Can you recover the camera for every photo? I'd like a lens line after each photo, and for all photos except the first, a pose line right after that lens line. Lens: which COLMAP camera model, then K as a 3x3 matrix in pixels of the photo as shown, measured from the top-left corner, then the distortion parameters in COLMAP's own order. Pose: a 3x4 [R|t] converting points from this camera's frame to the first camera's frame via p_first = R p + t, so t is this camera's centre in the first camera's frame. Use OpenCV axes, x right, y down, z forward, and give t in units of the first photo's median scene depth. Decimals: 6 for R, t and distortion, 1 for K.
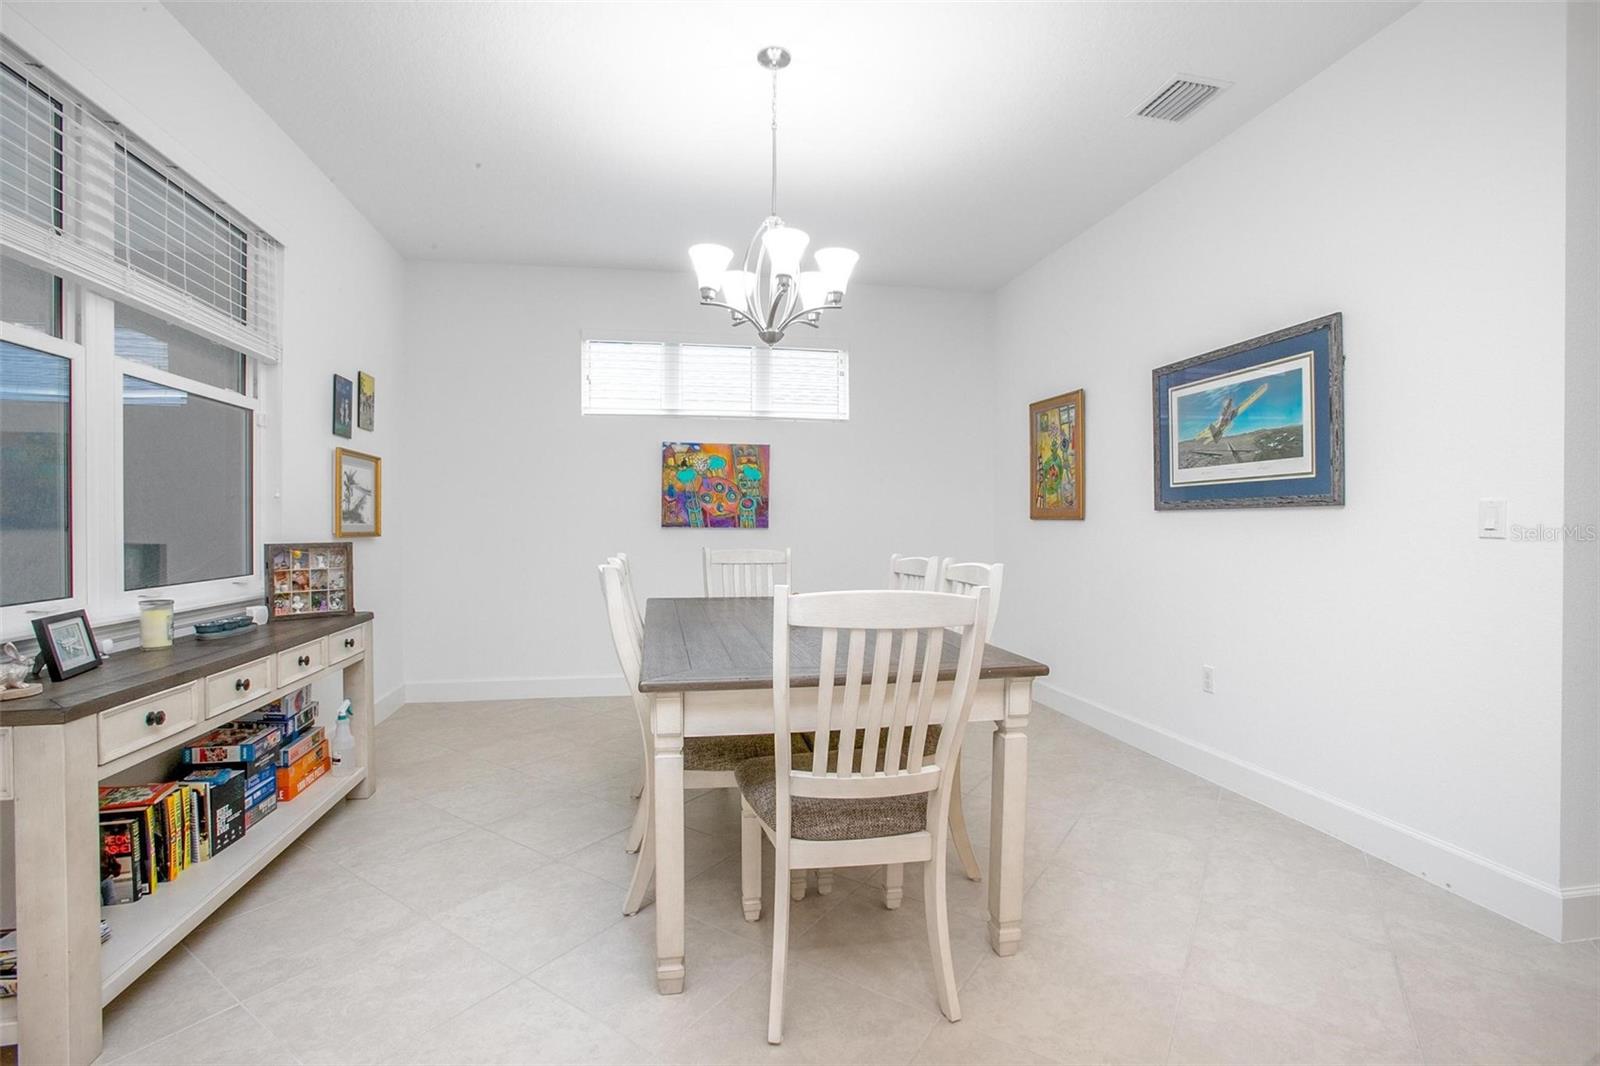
lens RADIAL K [[728.2, 0, 794.4], [0, 728.2, 528.5], [0, 0, 1]] dist [-0.082709, 0.034525]
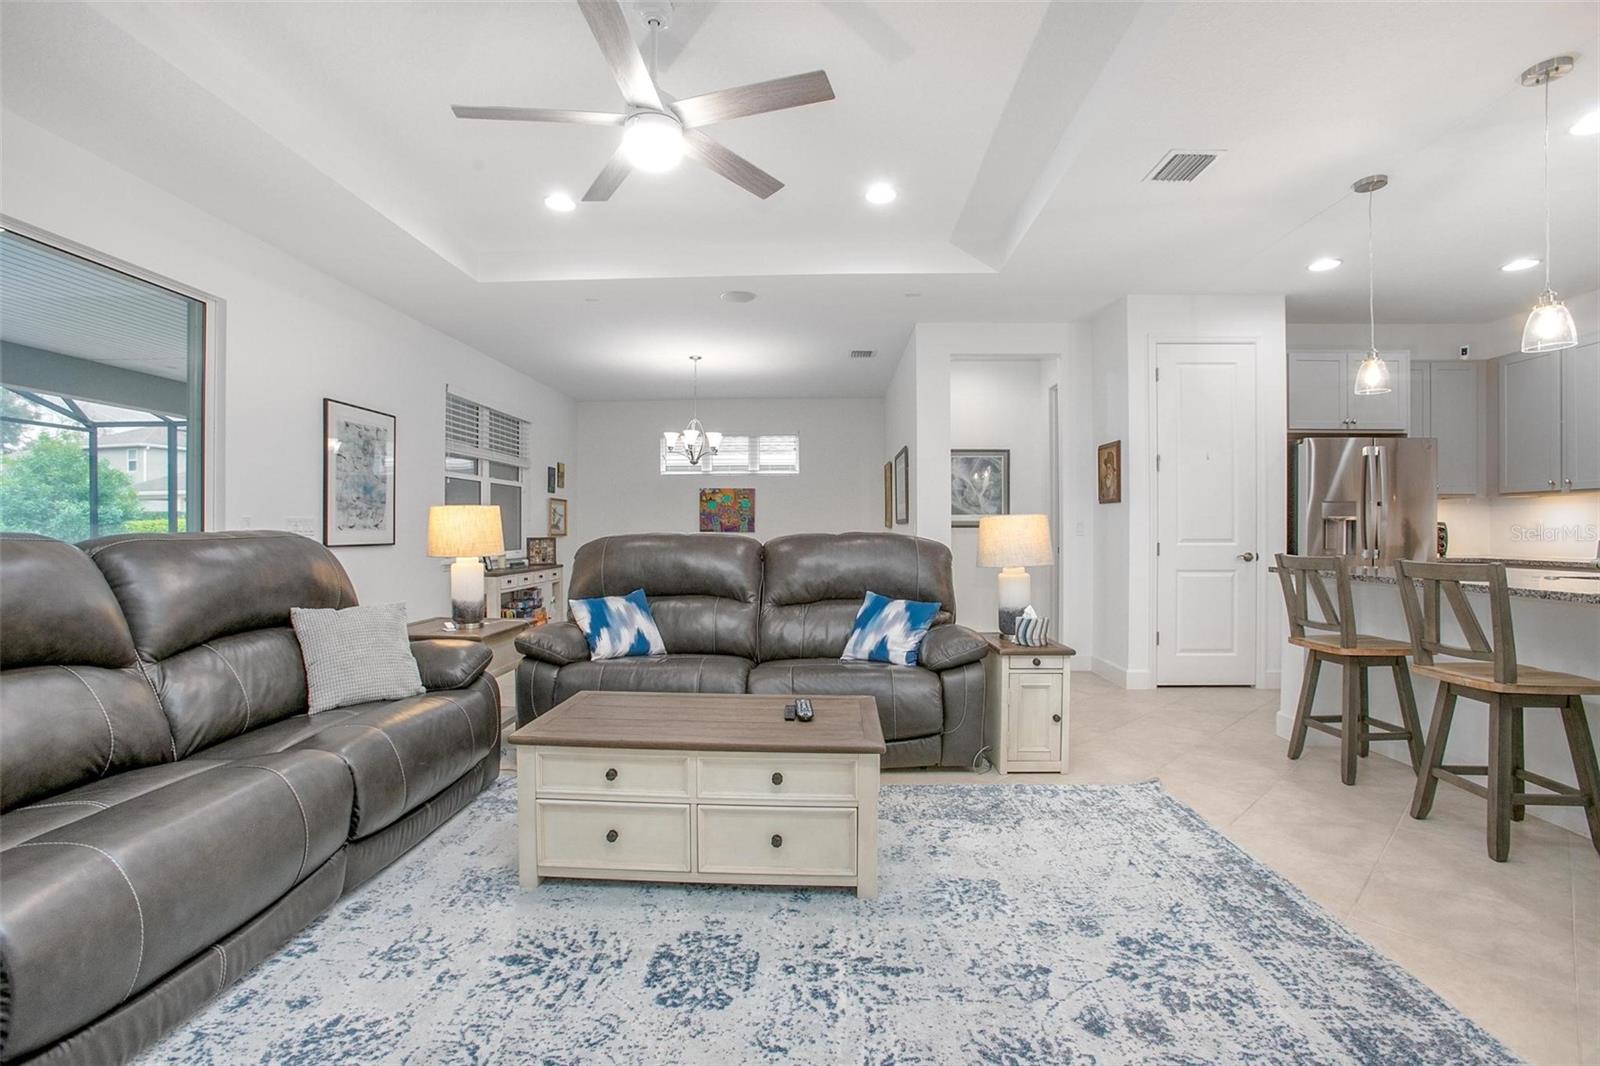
lens RADIAL K [[728.2, 0, 794.4], [0, 728.2, 528.5], [0, 0, 1]] dist [-0.082709, 0.034525]
pose [[0.972985, -0.000458, -0.230866, 0.803872], [-0.001429, 0.999967, -0.008004, 0.007335], [0.230862, 0.008118, 0.972953, -1.318262]]
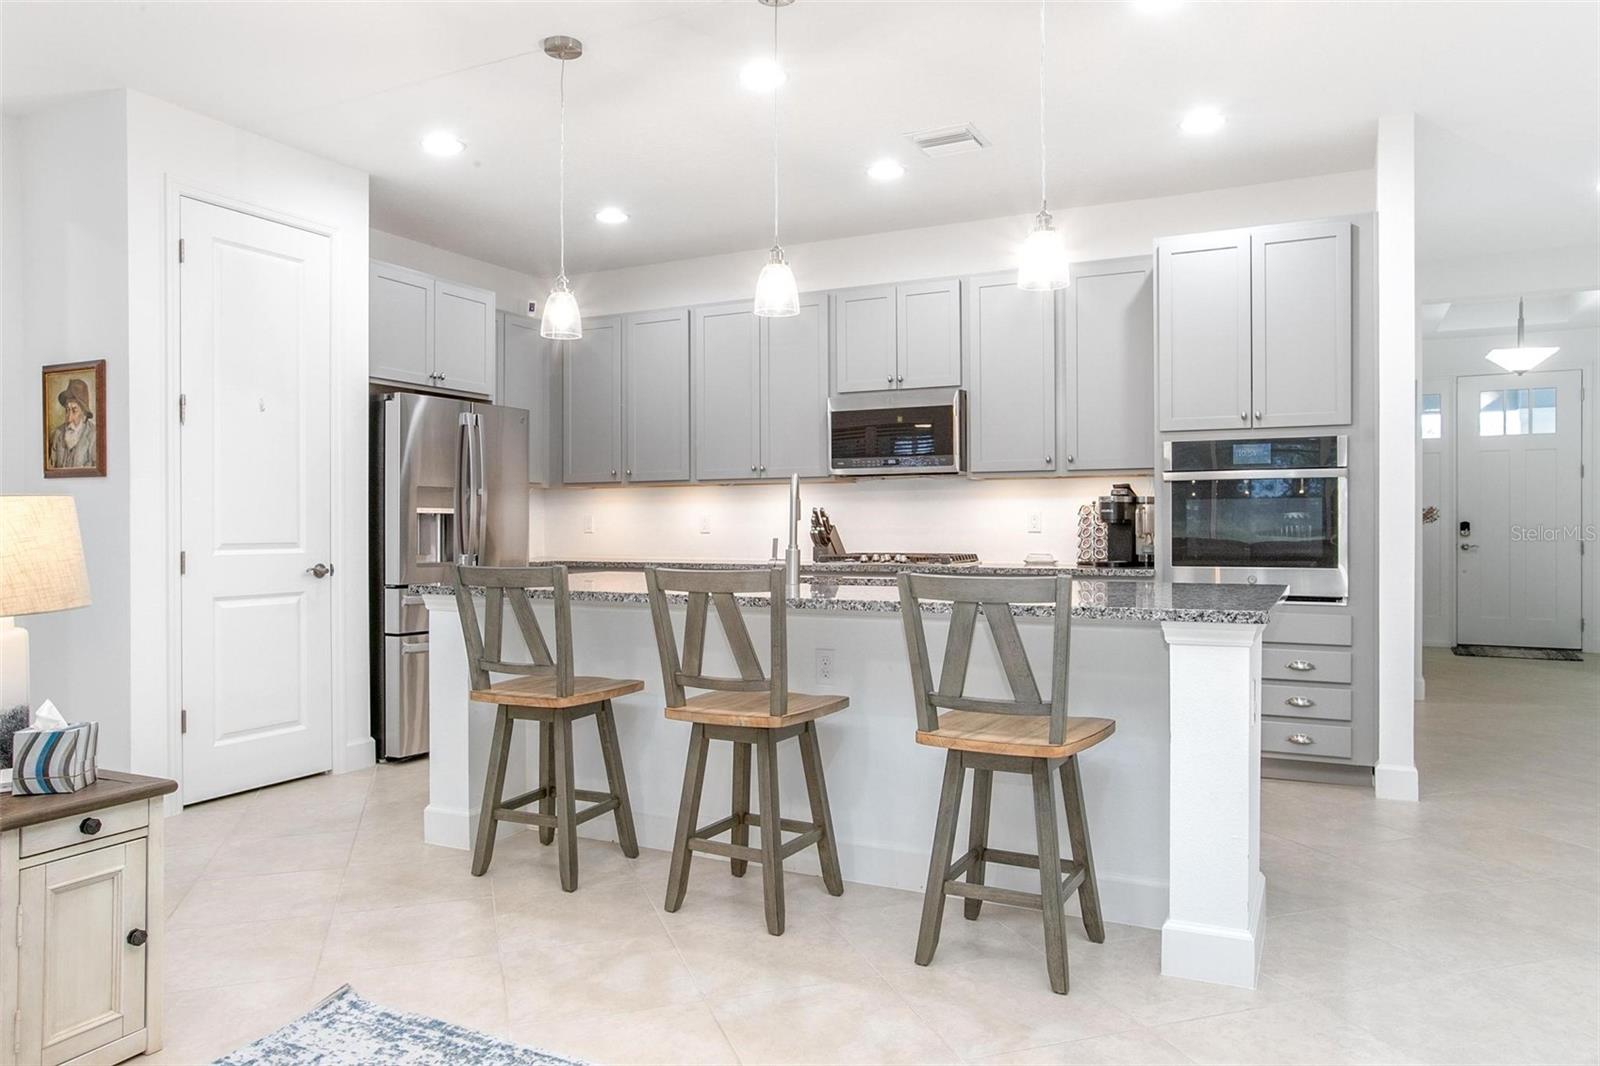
lens RADIAL K [[1072.7, 0, 800.0], [0, 1072.7, 533.0], [0, 0, 1]] dist [-0.068284, 0.073584]
pose [[0.608701, -0.007728, 0.793362, 0.640493], [0.008079, 0.999961, 0.003542, 0.003640], [-0.793359, 0.004253, 0.608740, -0.992543]]
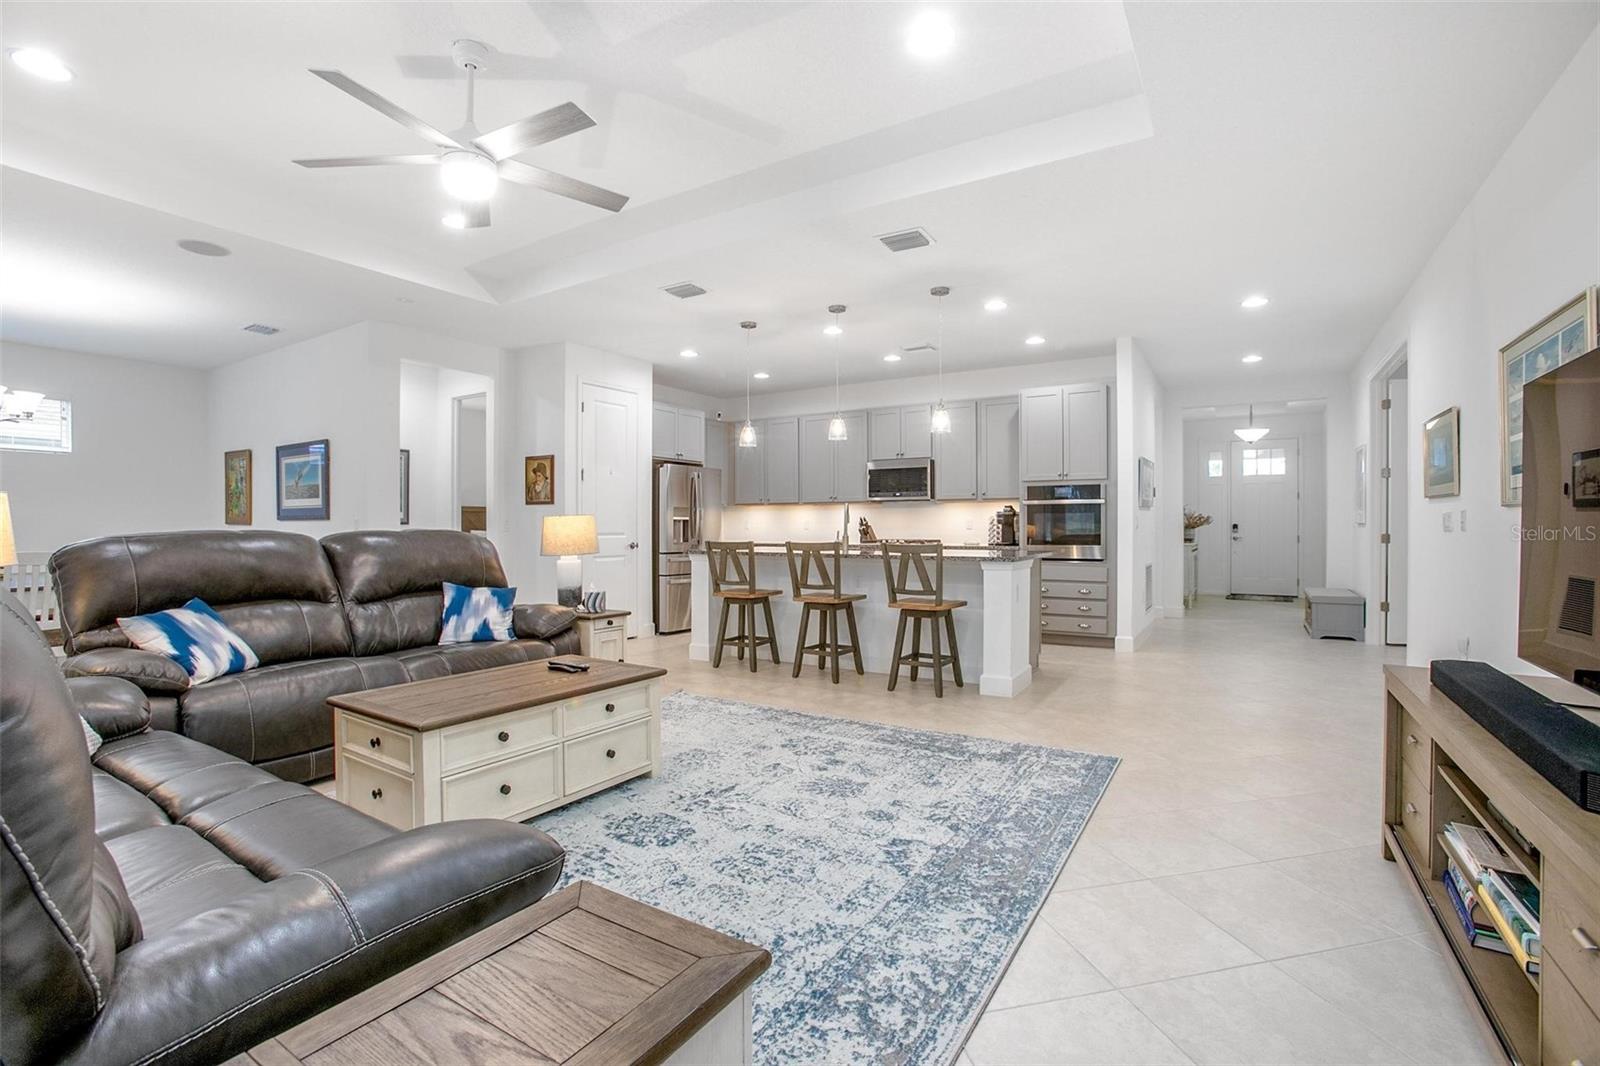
lens RADIAL K [[728.2, 0, 794.4], [0, 728.2, 528.5], [0, 0, 1]] dist [-0.082709, 0.034525]
pose [[0.684163, -0.003922, 0.729318, 0.088631], [0.006112, 0.999981, -0.000357, 0.007621], [-0.729303, 0.004702, 0.684174, -1.477478]]
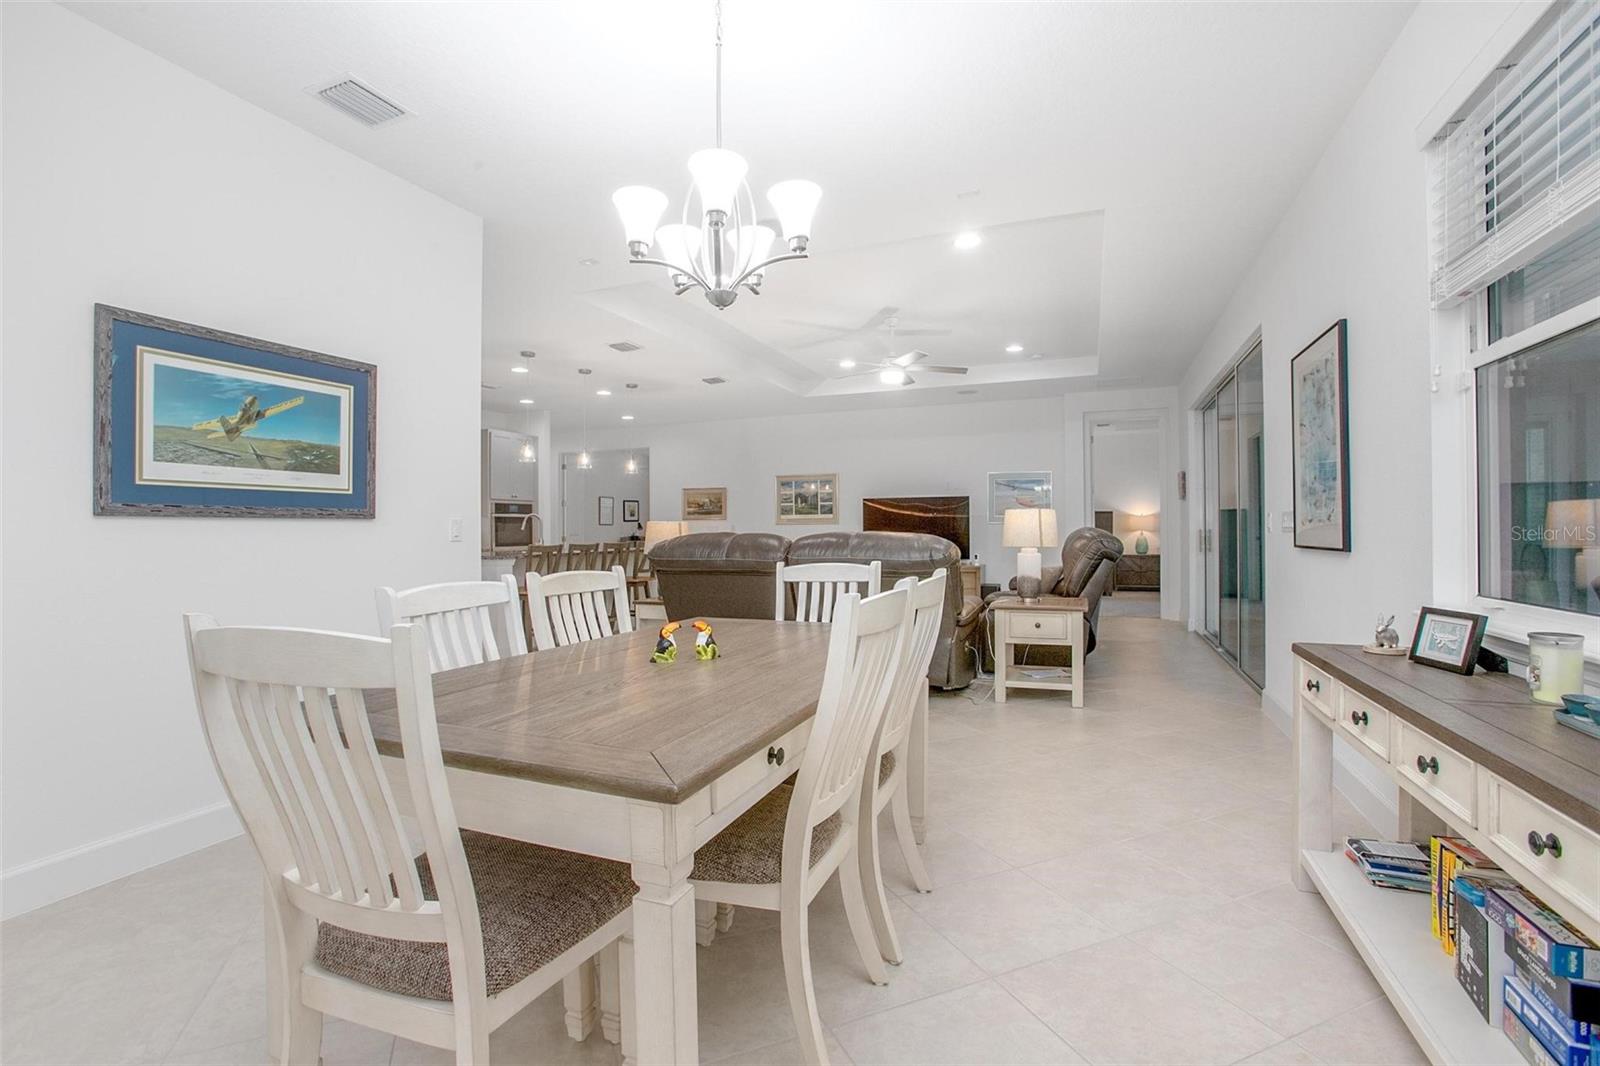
lens RADIAL K [[728.2, 0, 794.4], [0, 728.2, 528.5], [0, 0, 1]] dist [-0.082709, 0.034525]
pose [[-0.843454, 0.007438, 0.537151, -0.445180], [0.010790, 0.999937, 0.003095, -0.009287], [-0.537094, 0.008406, -0.843481, 1.375855]]
